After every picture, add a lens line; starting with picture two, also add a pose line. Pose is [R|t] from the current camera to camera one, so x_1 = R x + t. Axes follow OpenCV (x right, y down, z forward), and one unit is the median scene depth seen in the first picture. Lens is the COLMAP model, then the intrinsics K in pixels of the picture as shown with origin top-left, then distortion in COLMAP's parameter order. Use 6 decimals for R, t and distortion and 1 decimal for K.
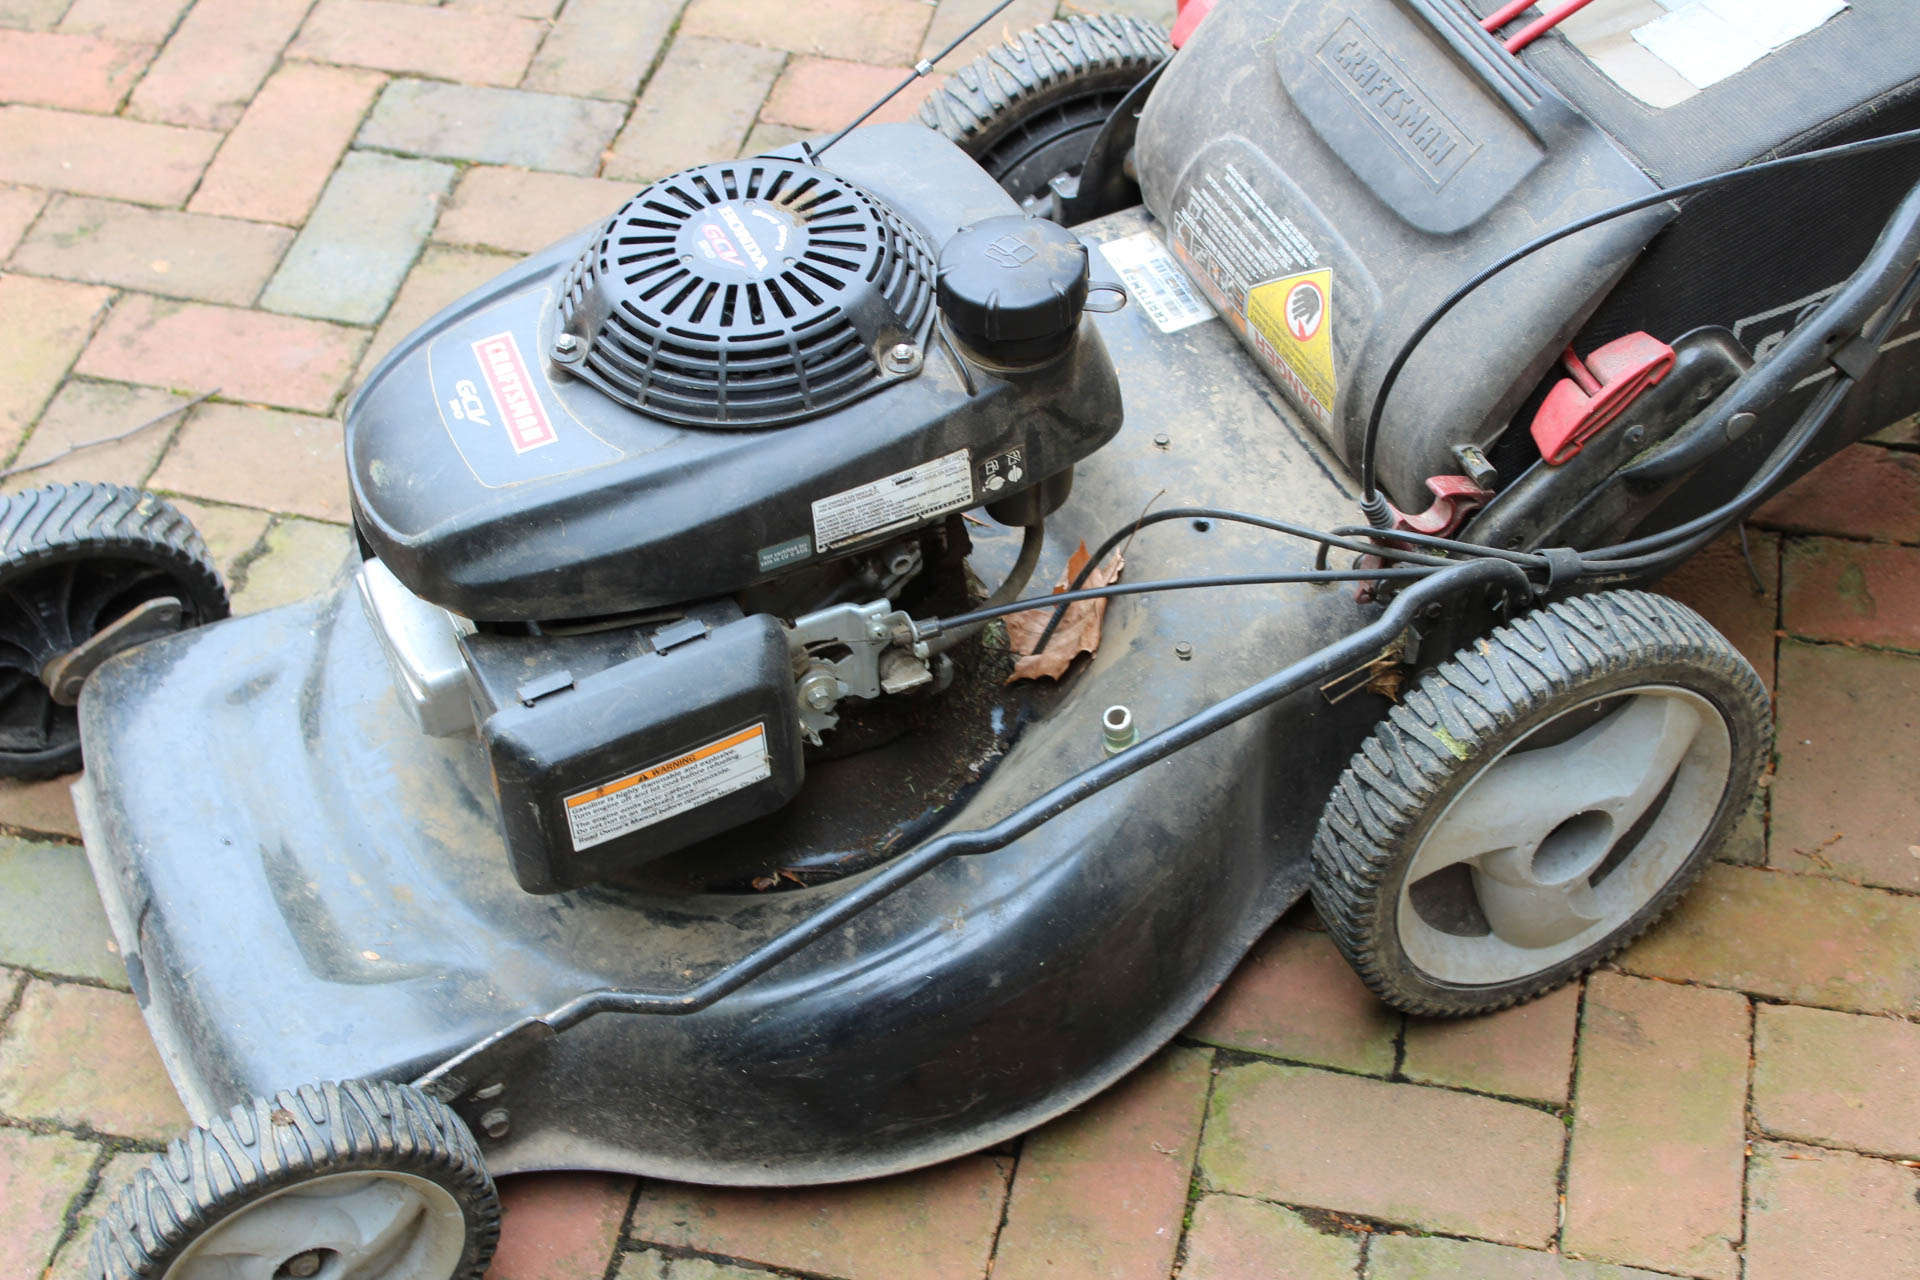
lens RADIAL K [[3067.7, 0, 960.0], [0, 3067.7, 640.0], [0, 0, 1]] dist [-0.005004, -0.027116]
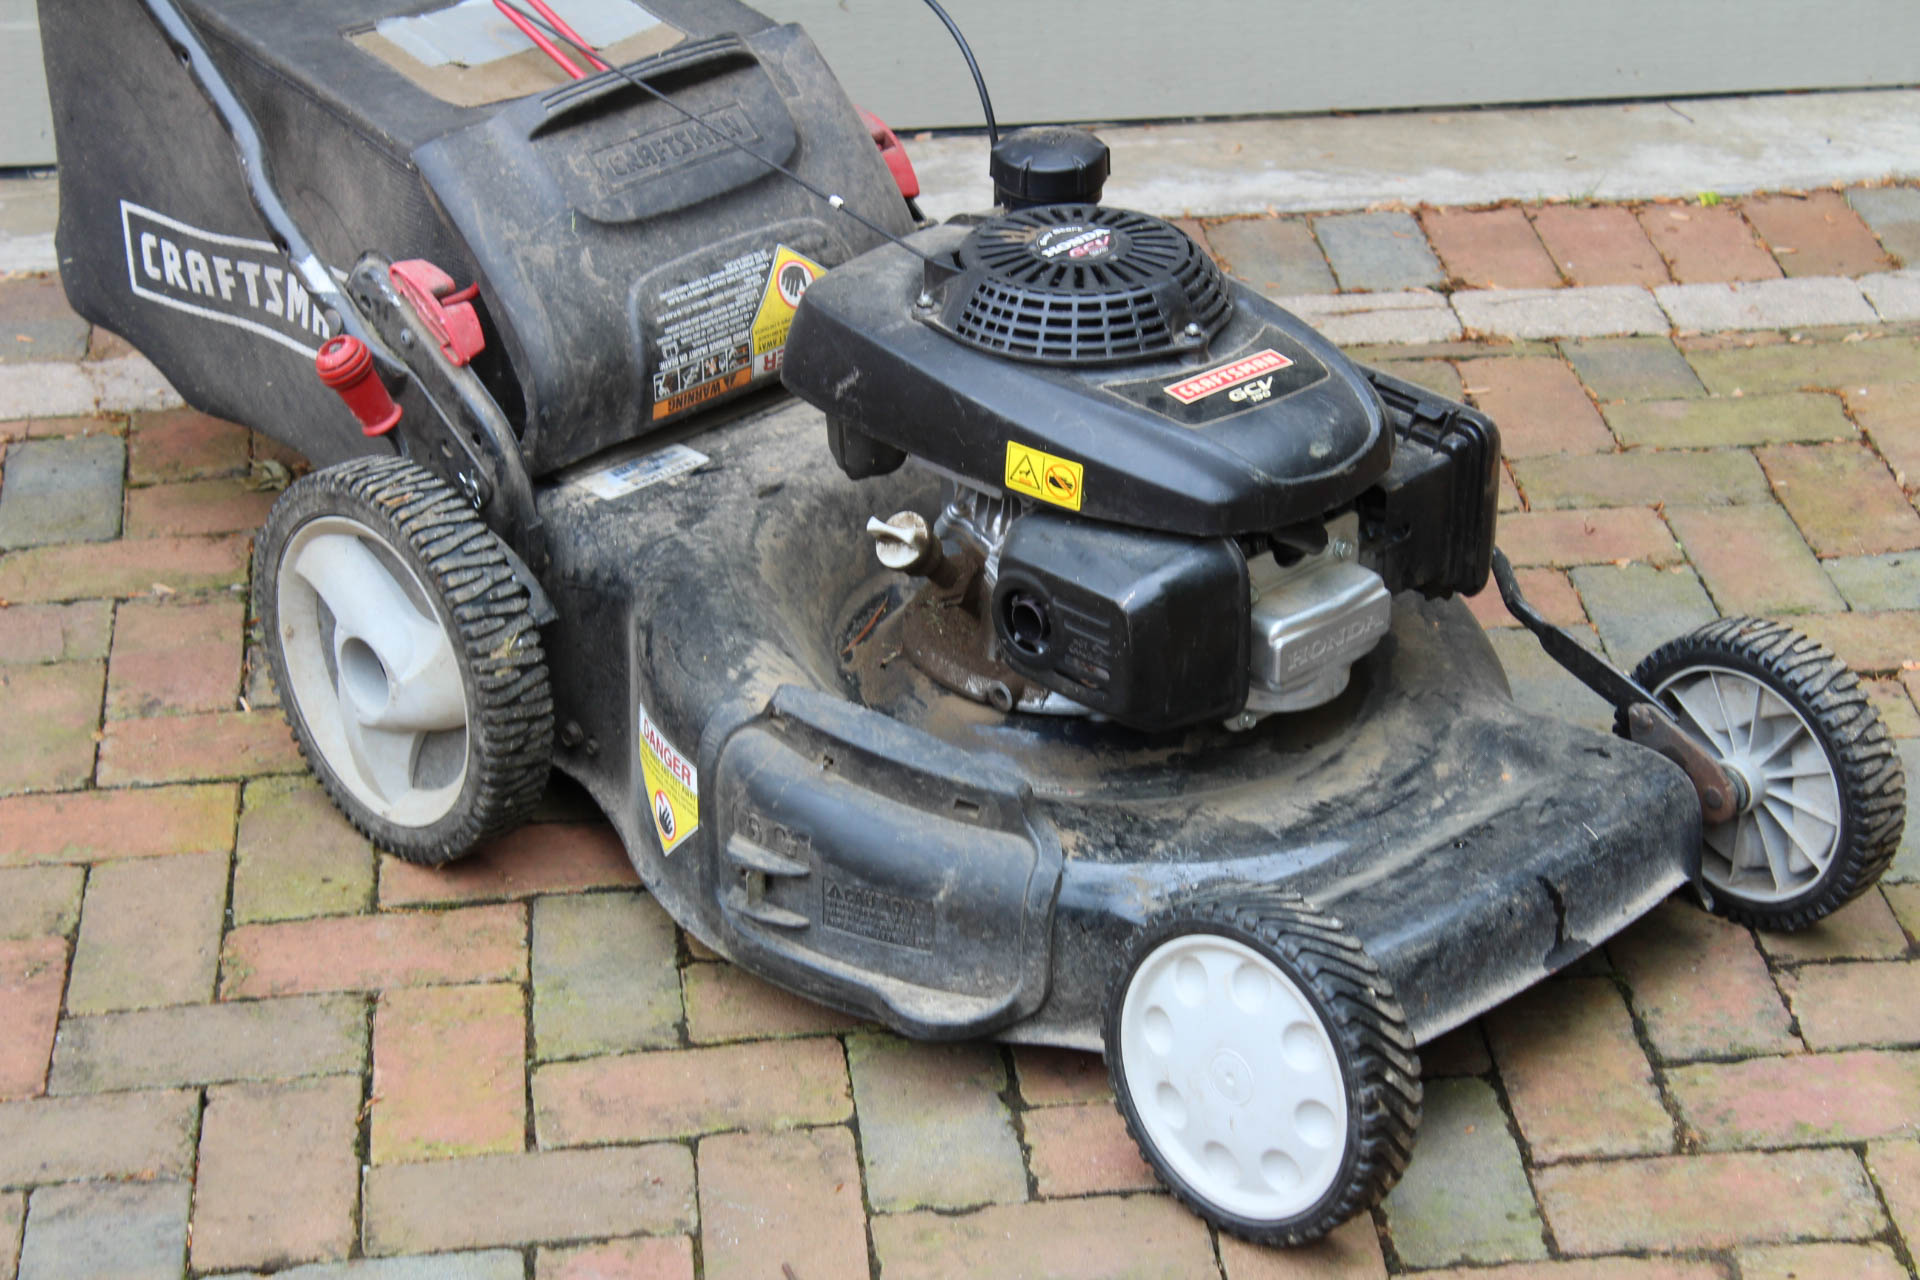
lens RADIAL K [[4580.6, 0, 960.0], [0, 4580.6, 640.0], [0, 0, 1]] dist [-0.020052, 1.087091]
pose [[-0.316900, -0.422838, 0.848989, -1.496692], [0.699257, 0.500600, 0.510333, -0.908313], [-0.640792, 0.755386, 0.137032, 0.798652]]
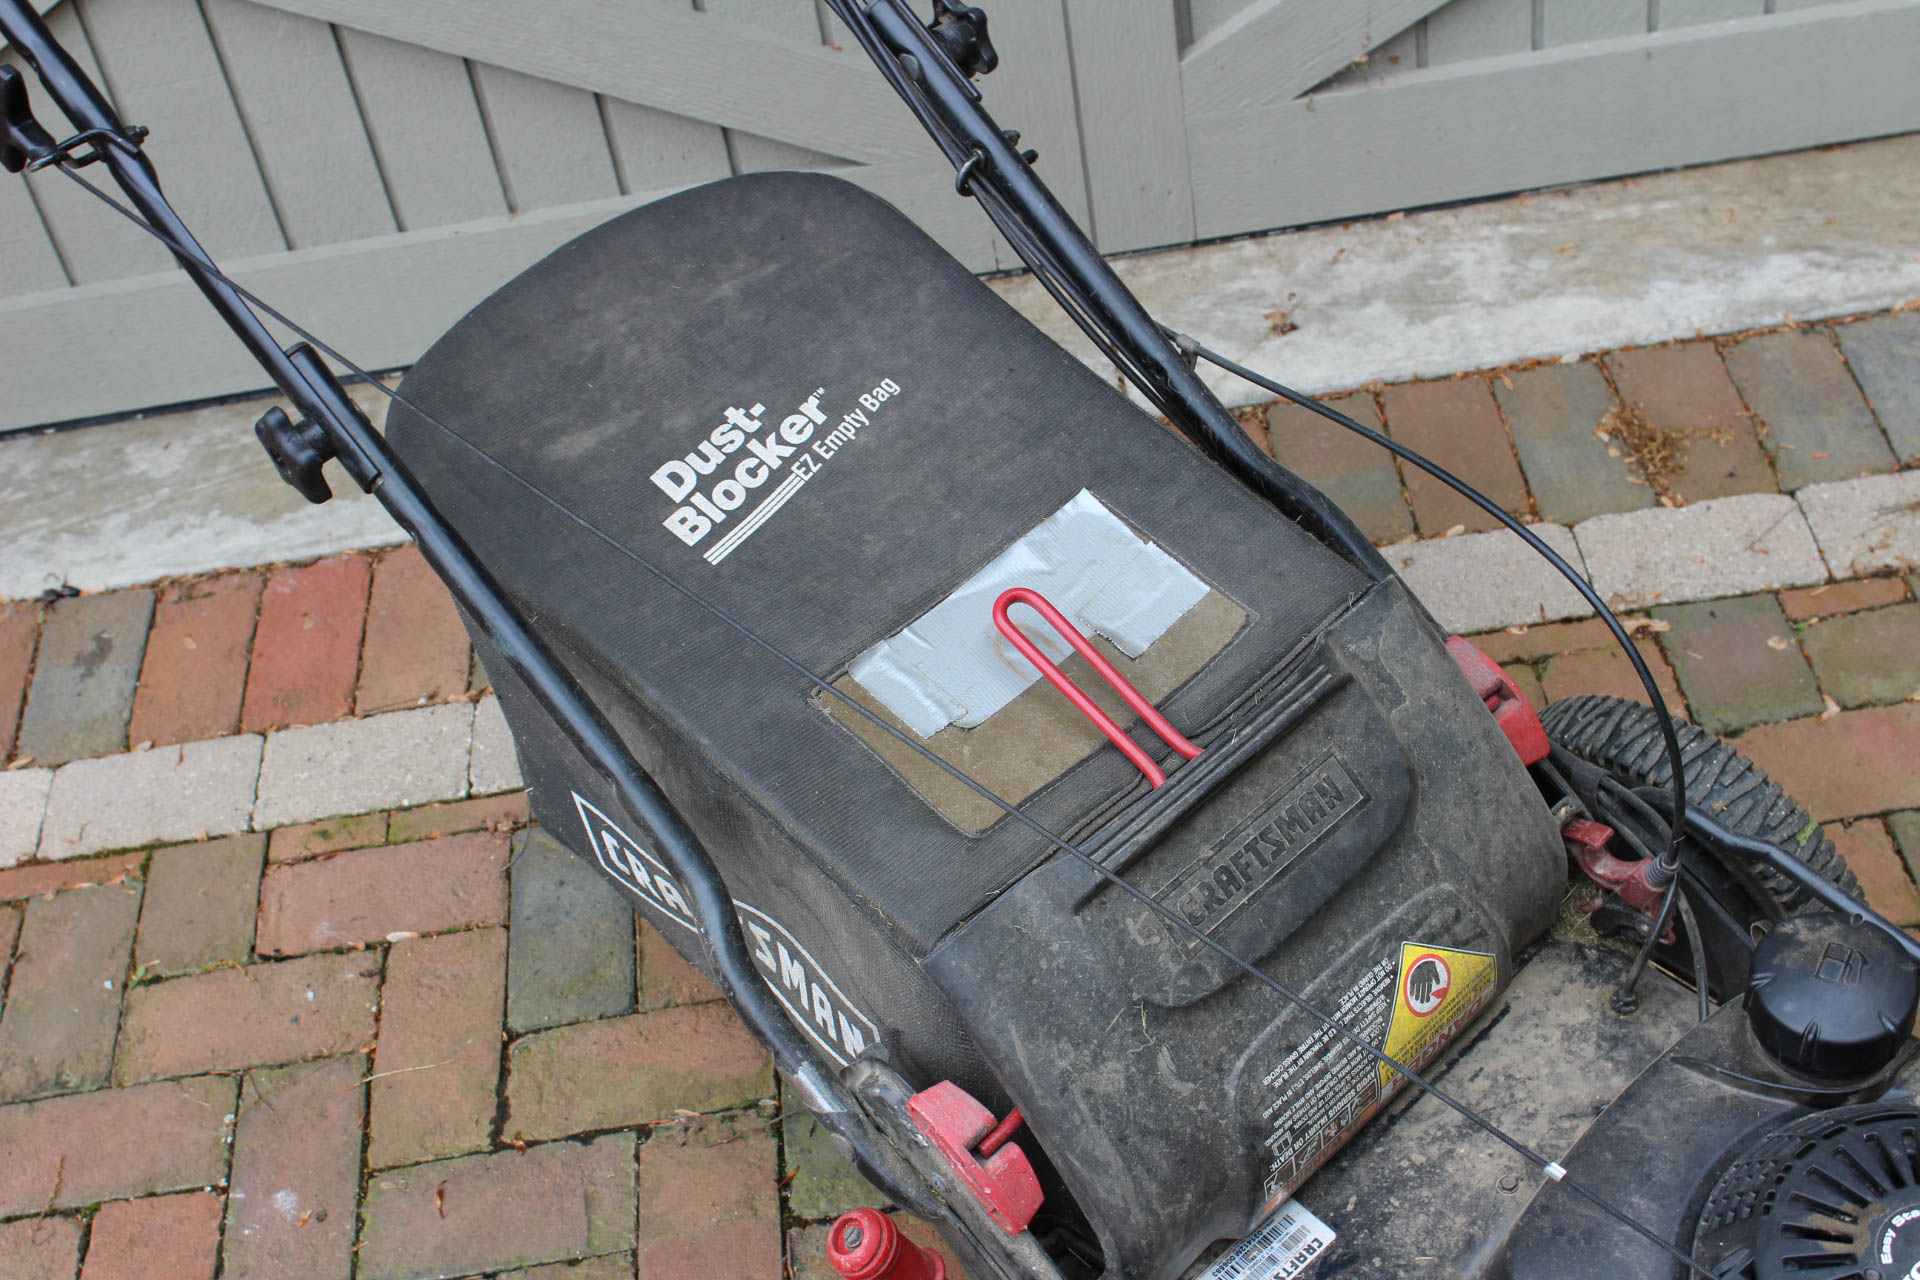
lens RADIAL K [[2544.2, 0, 960.0], [0, 2544.2, 640.0], [0, 0, 1]] dist [-0.061591, 0.074297]
pose [[-0.284847, -0.645115, 0.709005, -0.325716], [0.789539, 0.261544, 0.555178, -0.669544], [-0.543590, 0.717928, 0.434844, 0.649363]]
